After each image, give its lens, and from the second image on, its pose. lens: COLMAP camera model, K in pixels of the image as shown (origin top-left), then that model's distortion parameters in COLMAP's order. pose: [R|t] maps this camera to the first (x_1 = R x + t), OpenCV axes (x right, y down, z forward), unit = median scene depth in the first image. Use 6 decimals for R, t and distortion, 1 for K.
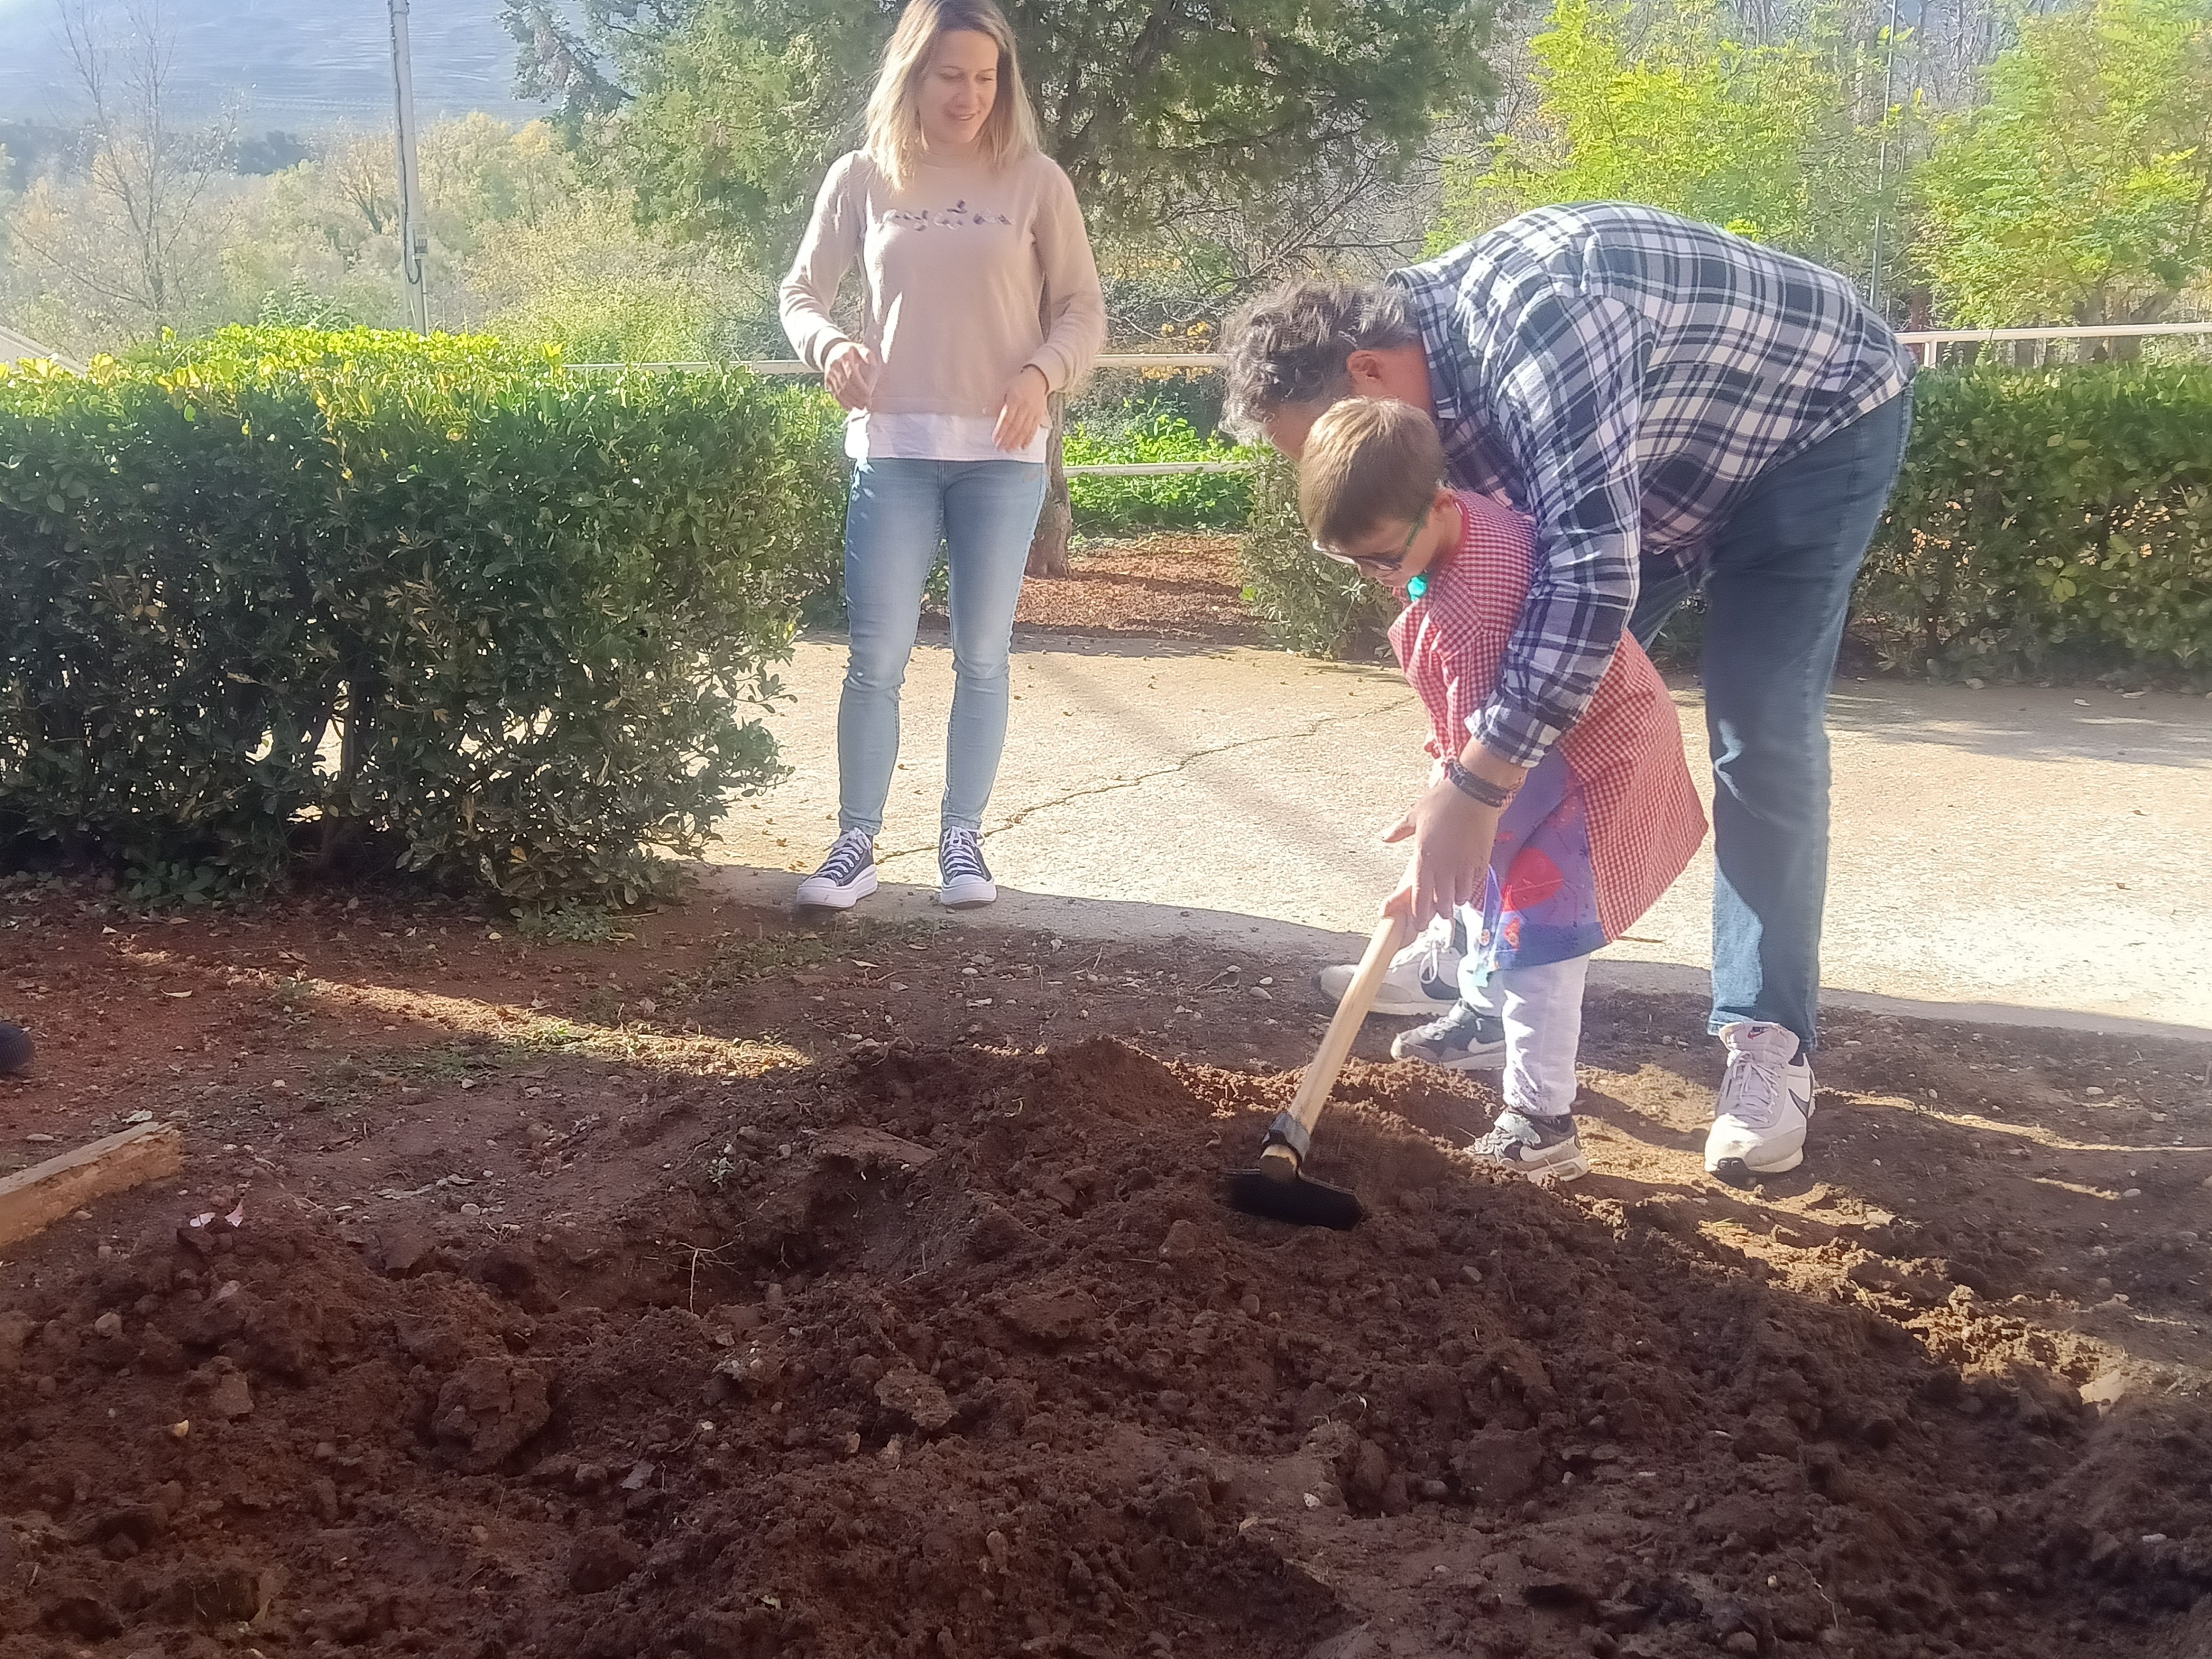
lens RADIAL K [[2544.8, 0, 1101.3], [0, 2544.8, 795.8], [0, 0, 1]] dist [0.103786, -0.163644]
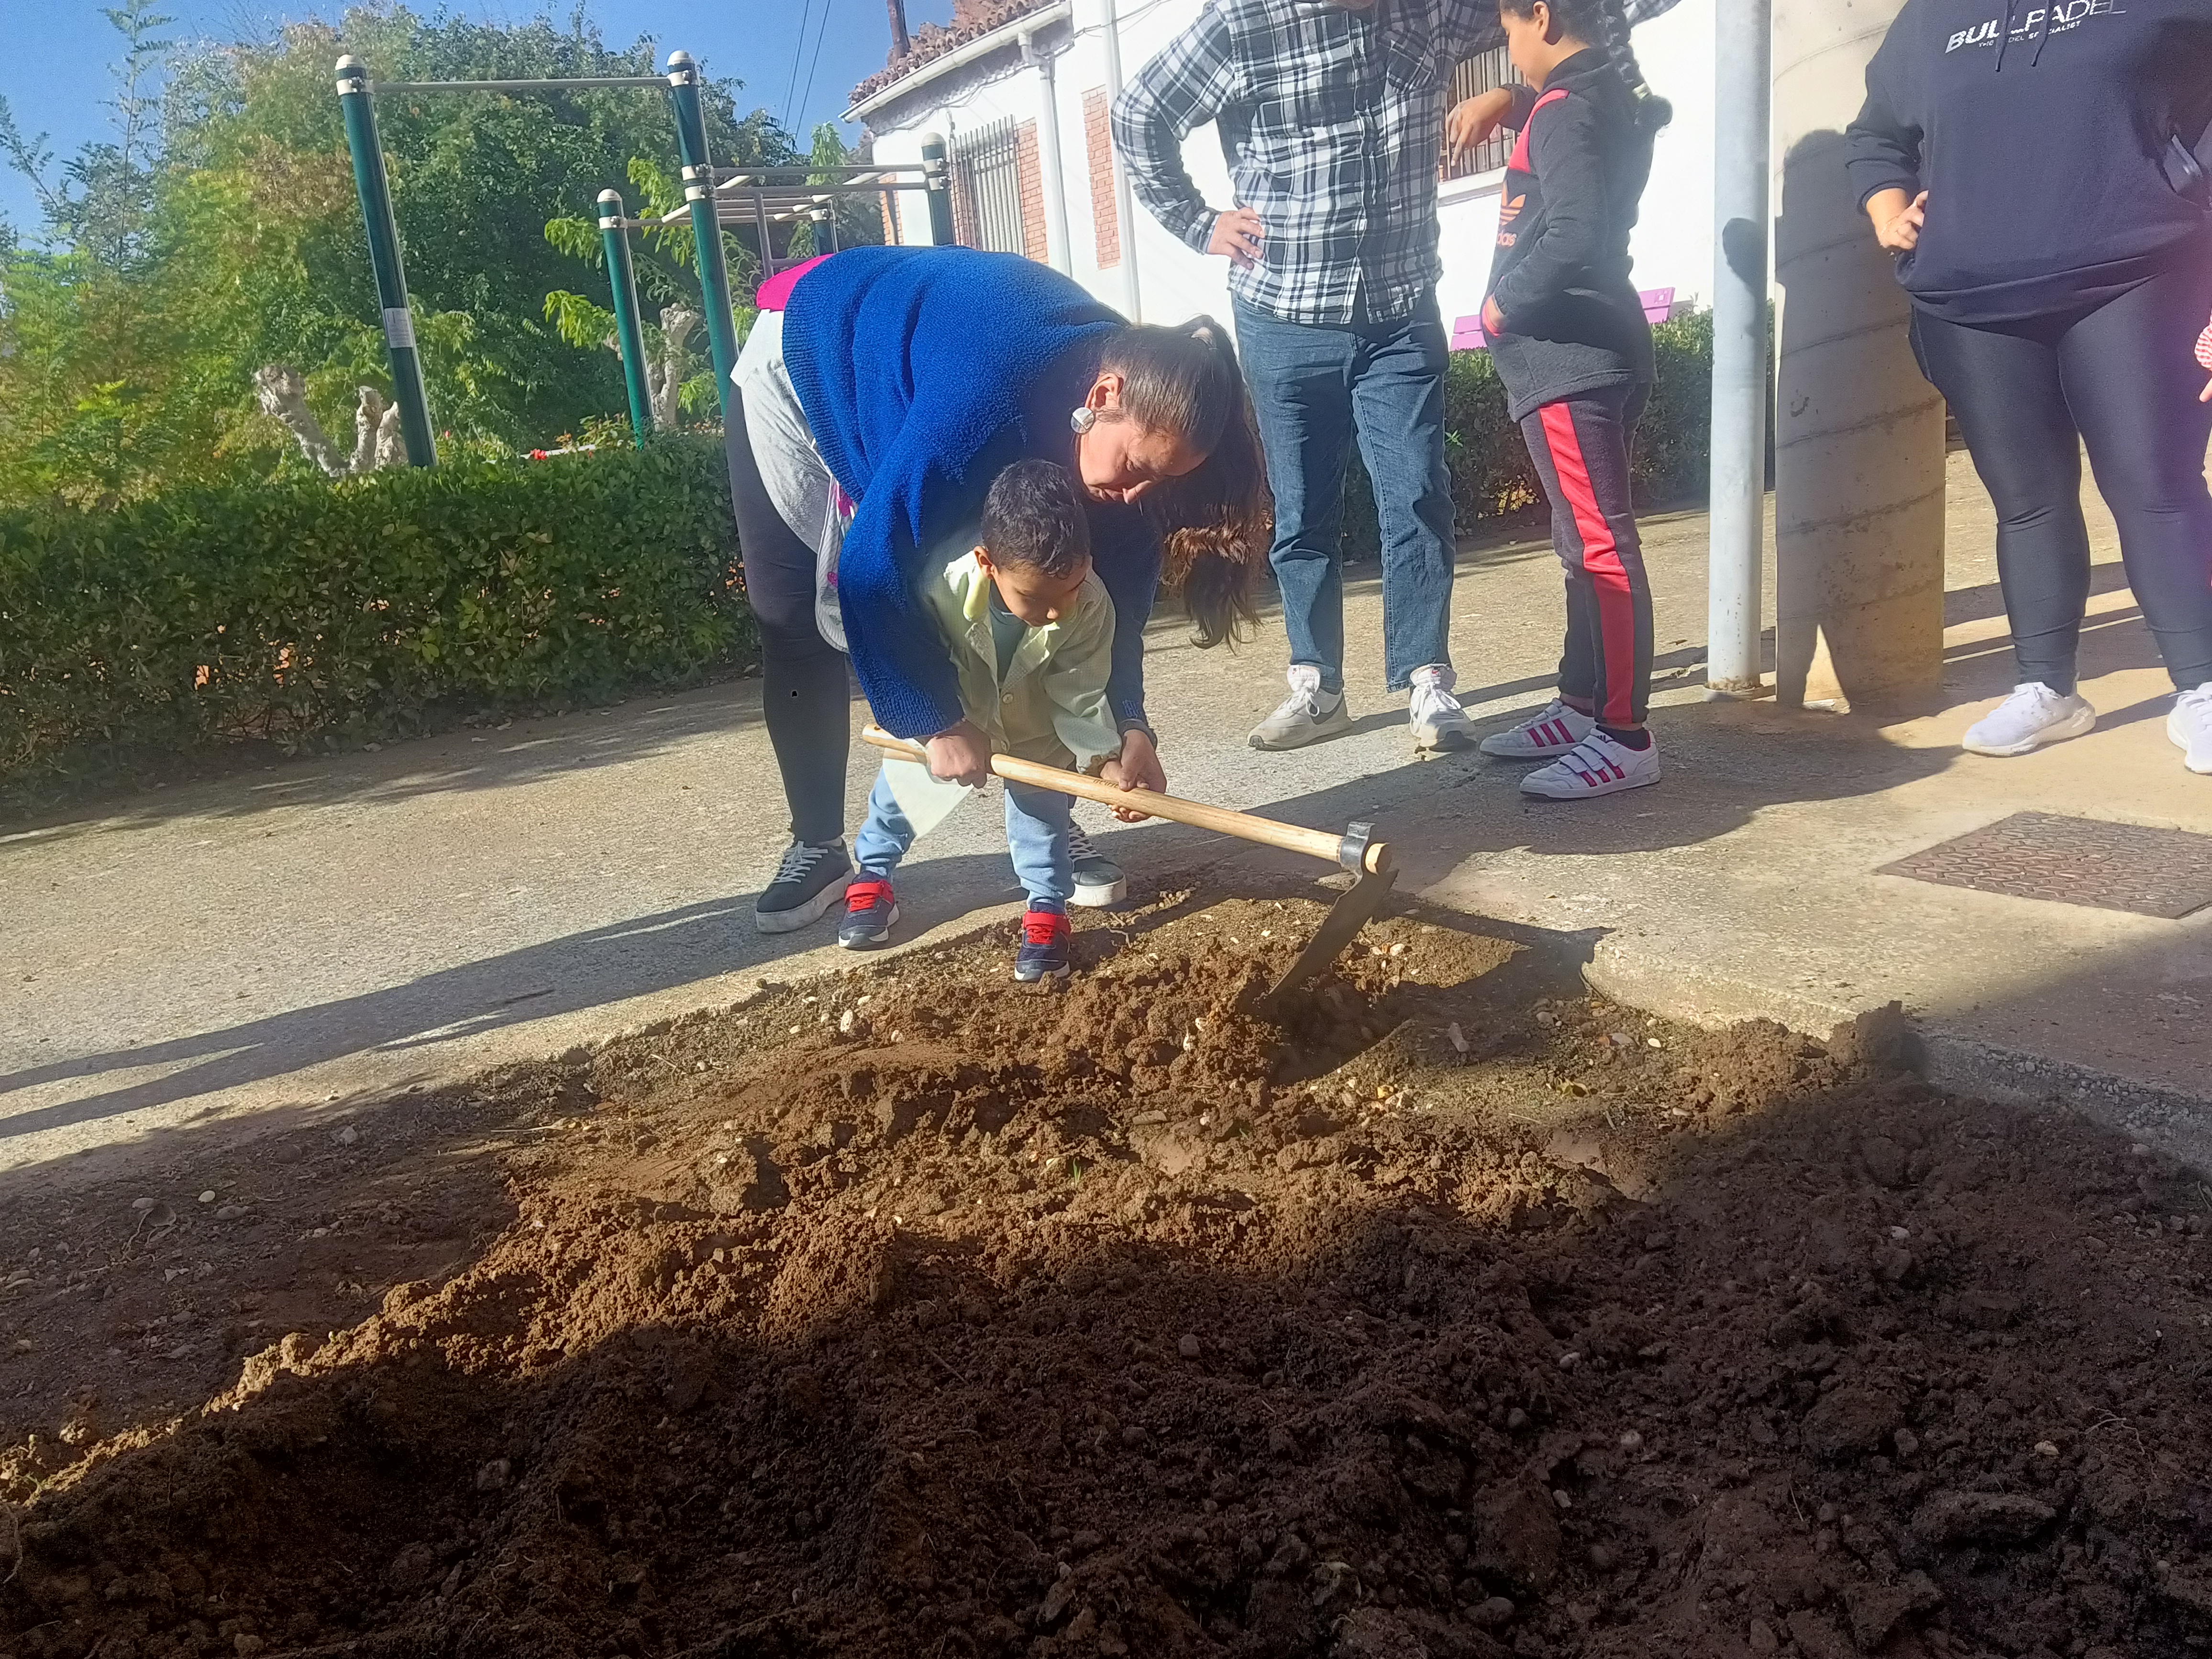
lens RADIAL K [[1710.2, 0, 1106.0], [0, 1710.2, 829.5], [0, 0, 1]] dist [0.099523, -0.198329]
pose [[0.556010, -0.254845, 0.791143, -0.164372], [0.265057, 0.956505, 0.121831, -0.025143], [-0.787781, 0.141958, 0.599374, 0.441962]]
